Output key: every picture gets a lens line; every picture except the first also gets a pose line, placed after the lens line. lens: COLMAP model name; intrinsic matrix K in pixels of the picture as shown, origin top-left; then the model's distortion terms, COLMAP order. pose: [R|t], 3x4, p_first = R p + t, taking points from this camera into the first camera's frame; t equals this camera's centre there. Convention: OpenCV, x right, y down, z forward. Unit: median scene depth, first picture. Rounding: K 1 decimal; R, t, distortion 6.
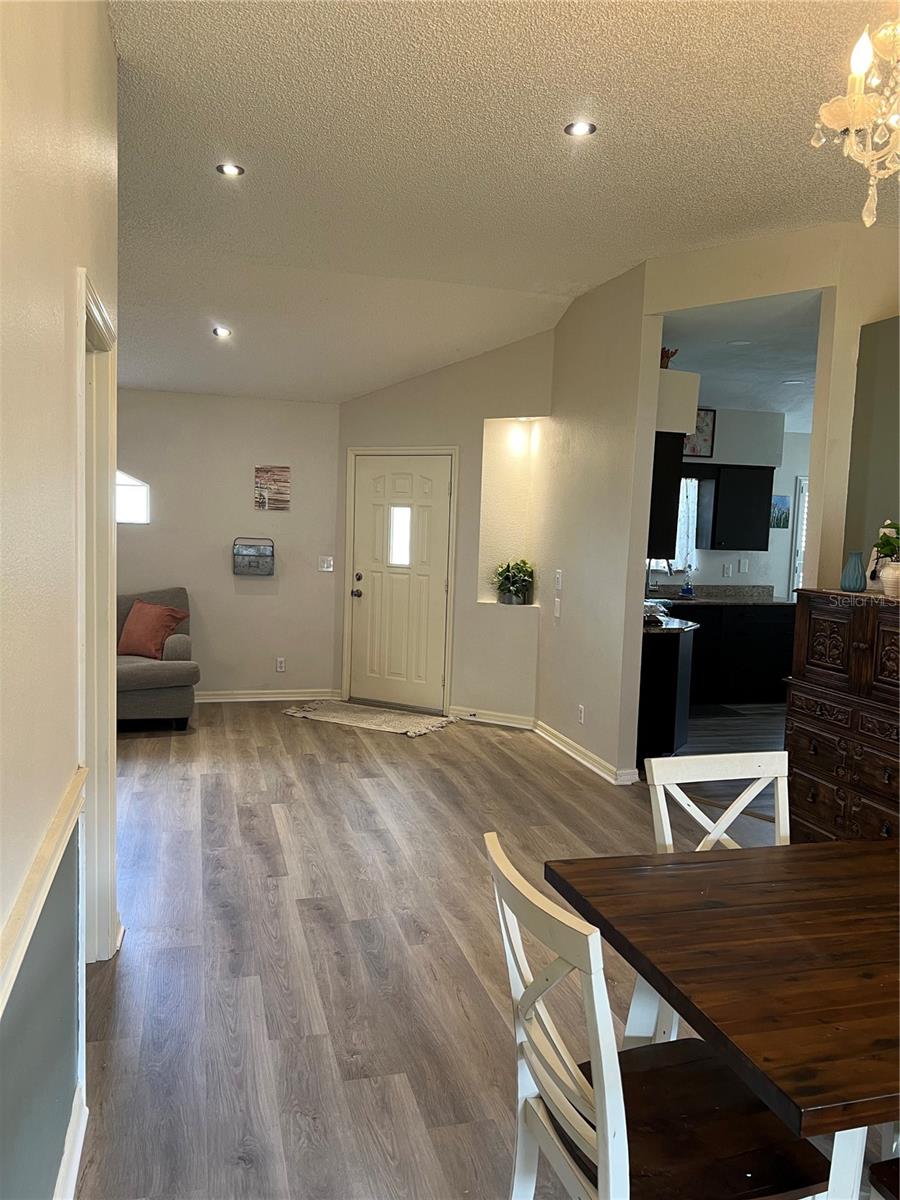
lens RADIAL K [[902.9, 0, 448.0], [0, 902.9, 604.3], [0, 0, 1]] dist [0.050259, -0.056289]
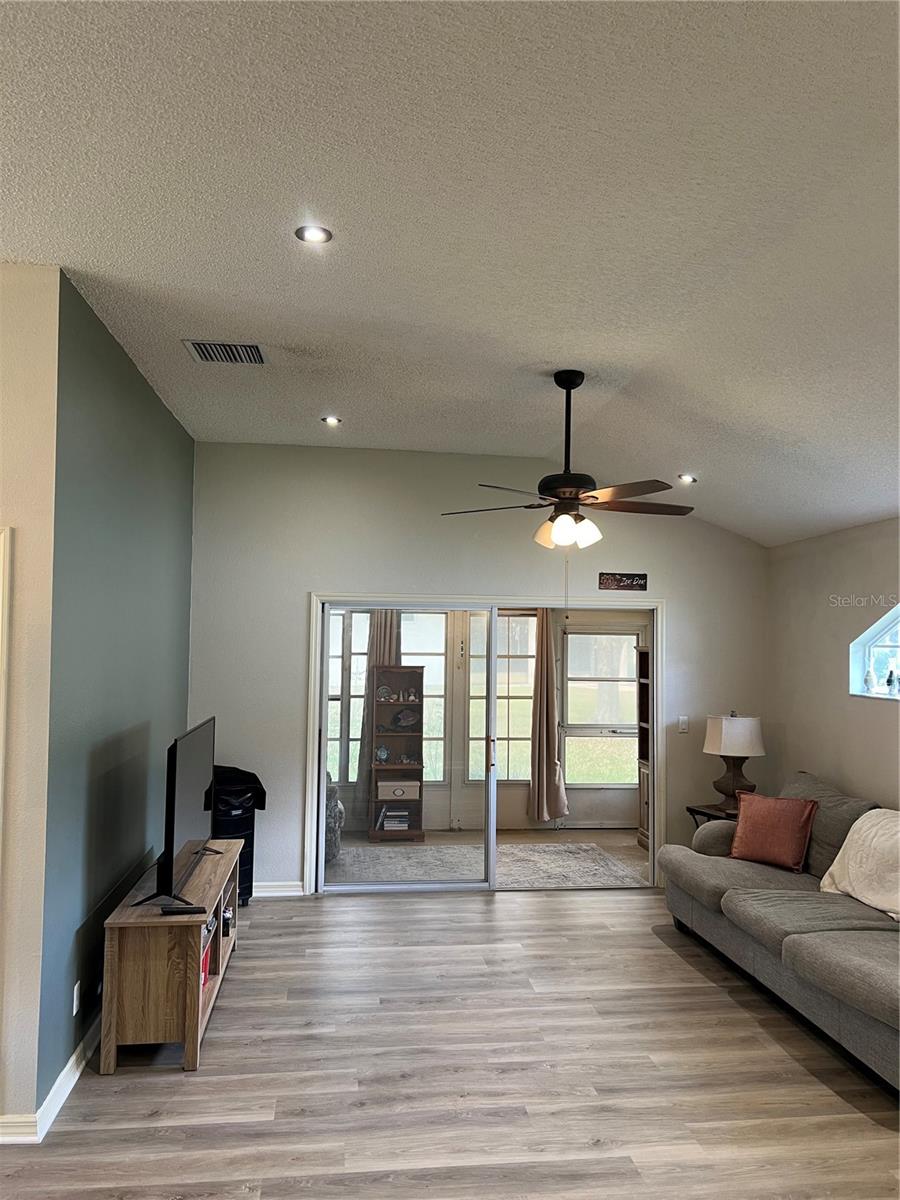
lens RADIAL K [[902.9, 0, 452.5], [0, 902.9, 604.1], [0, 0, 1]] dist [0.050259, -0.056289]
pose [[-0.143190, -0.073696, -0.986948, 0.353876], [-0.112910, 0.991929, -0.057687, -0.117530], [0.983234, 0.103176, -0.150355, 0.986945]]
